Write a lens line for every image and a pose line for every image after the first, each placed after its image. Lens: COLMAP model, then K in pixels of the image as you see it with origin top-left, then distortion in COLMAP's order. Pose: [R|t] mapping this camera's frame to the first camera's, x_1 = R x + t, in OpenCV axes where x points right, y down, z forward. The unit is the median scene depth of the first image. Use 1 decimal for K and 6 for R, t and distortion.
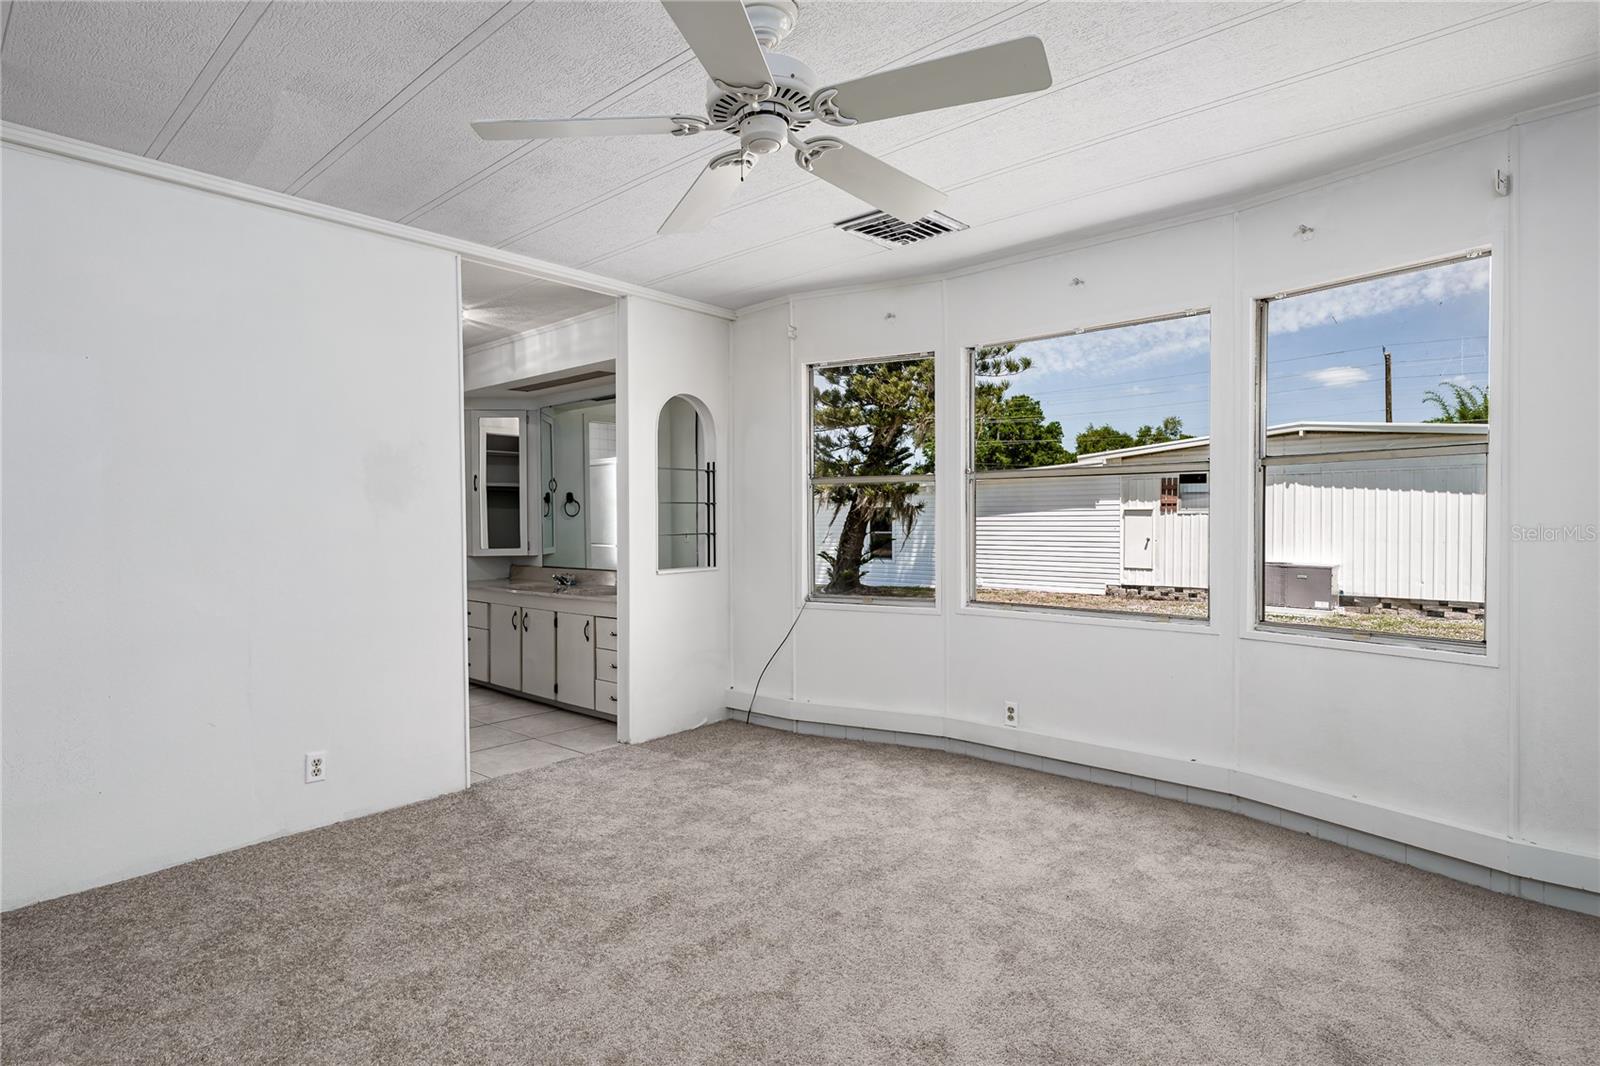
lens RADIAL K [[814.8, 0, 798.3], [0, 814.8, 535.3], [0, 0, 1]] dist [0.004814, 0.000766]
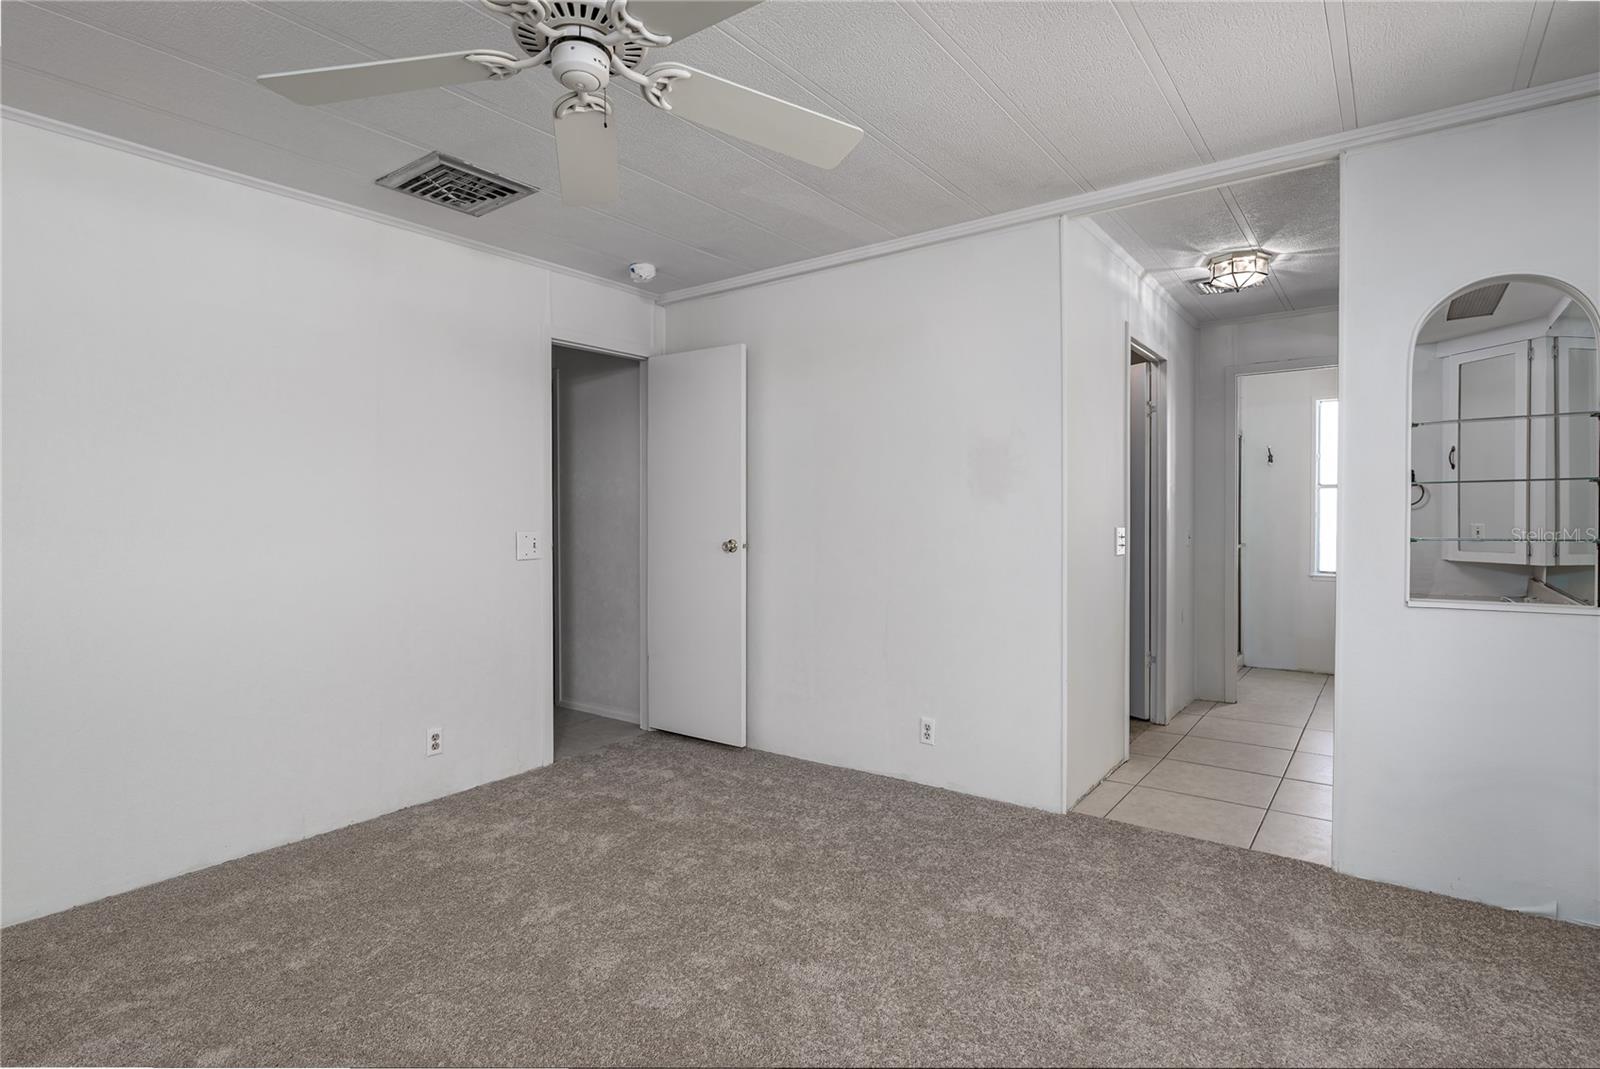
lens RADIAL K [[814.8, 0, 797.6], [0, 814.8, 526.2], [0, 0, 1]] dist [0.004814, 0.000766]
pose [[0.076430, 0.021285, -0.996848, 0.436385], [-0.010214, 0.999736, 0.020563, -0.020321], [0.997023, 0.008610, 0.076627, 0.606316]]
